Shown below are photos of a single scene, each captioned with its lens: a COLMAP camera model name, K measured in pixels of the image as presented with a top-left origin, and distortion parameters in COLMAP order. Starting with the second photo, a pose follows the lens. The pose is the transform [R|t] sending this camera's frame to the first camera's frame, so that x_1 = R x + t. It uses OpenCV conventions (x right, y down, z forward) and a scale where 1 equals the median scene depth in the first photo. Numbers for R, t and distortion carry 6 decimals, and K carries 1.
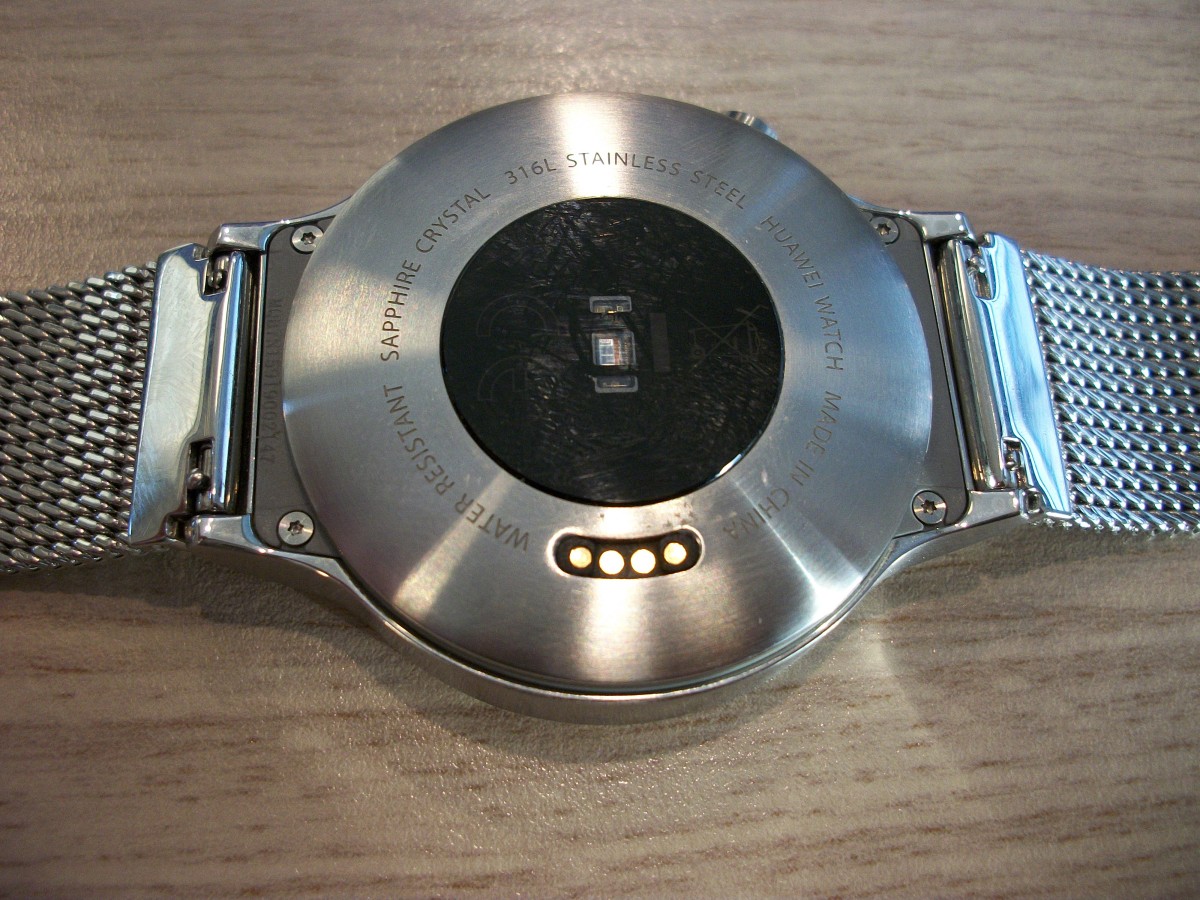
lens RADIAL K [[1239.9, 0, 600.0], [0, 1239.9, 450.0], [0, 0, 1]] dist [-0.208748, 0.172534]
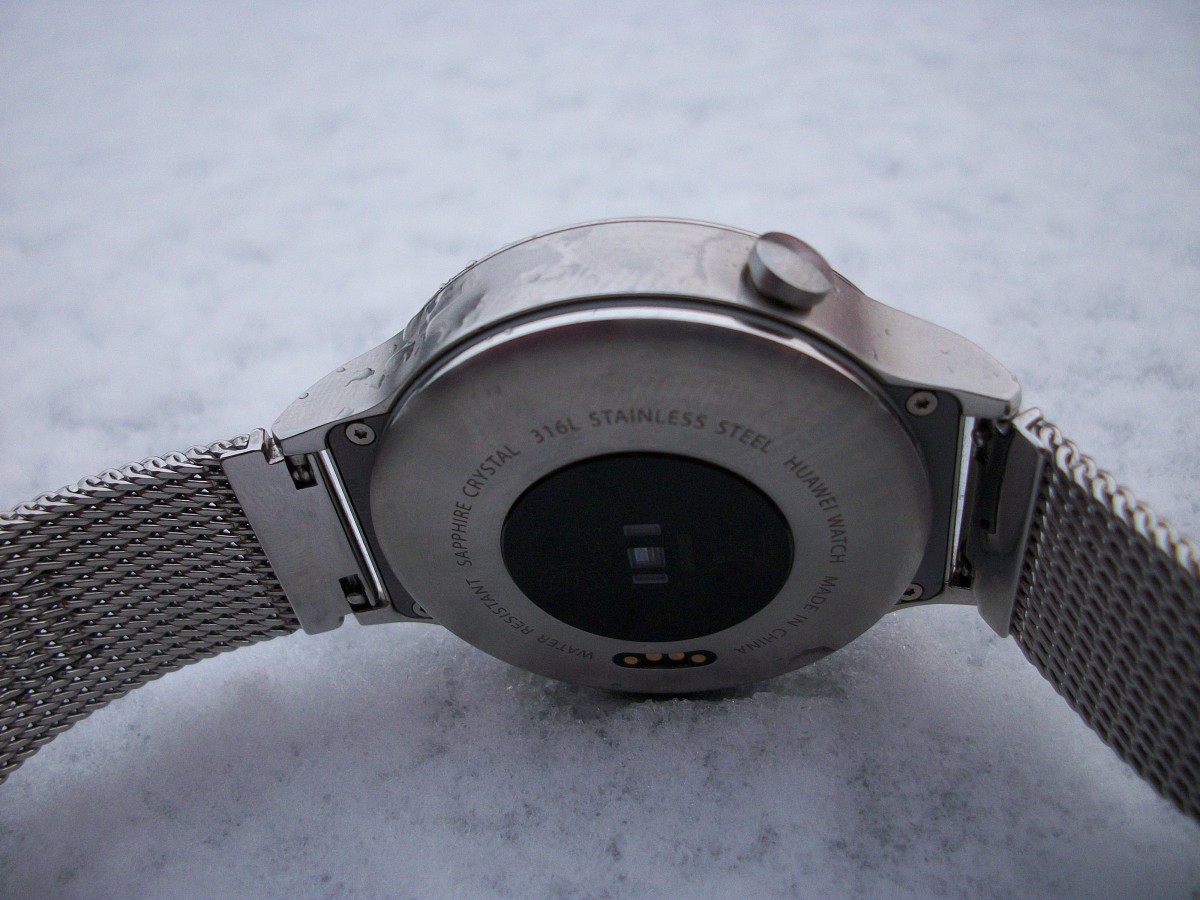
lens RADIAL K [[1239.9, 0, 600.0], [0, 1239.9, 450.0], [0, 0, 1]] dist [-0.208748, 0.172534]
pose [[0.988863, 0.034471, -0.144781, 0.133124], [0.117901, 0.412227, 0.903420, -1.184660], [0.090824, -0.910429, 0.403572, 0.601332]]
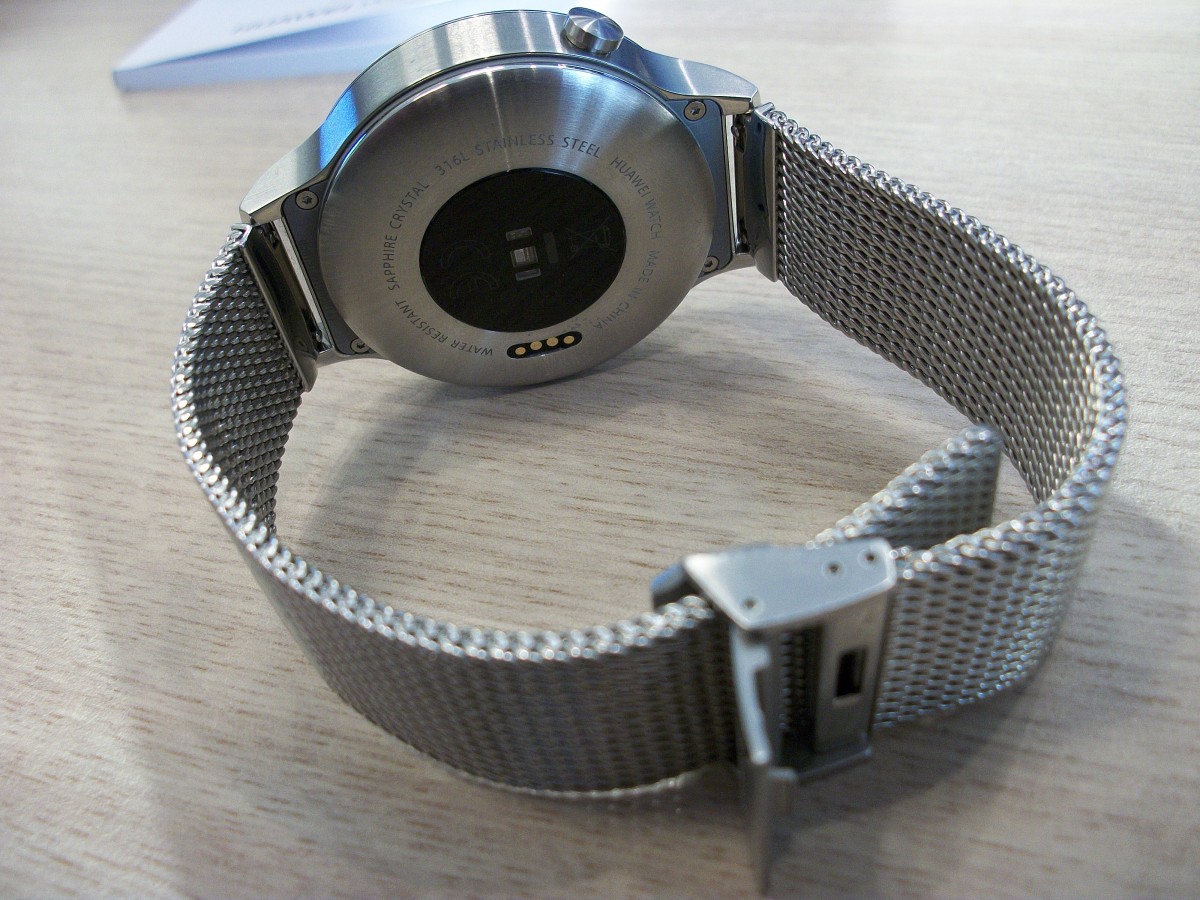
lens RADIAL K [[1239.9, 0, 600.0], [0, 1239.9, 450.0], [0, 0, 1]] dist [-0.208748, 0.172534]
pose [[0.988321, -0.148520, 0.034103, 0.016650], [0.020603, 0.351978, 0.935782, -1.516559], [-0.150986, -0.924150, 0.350927, 0.160303]]
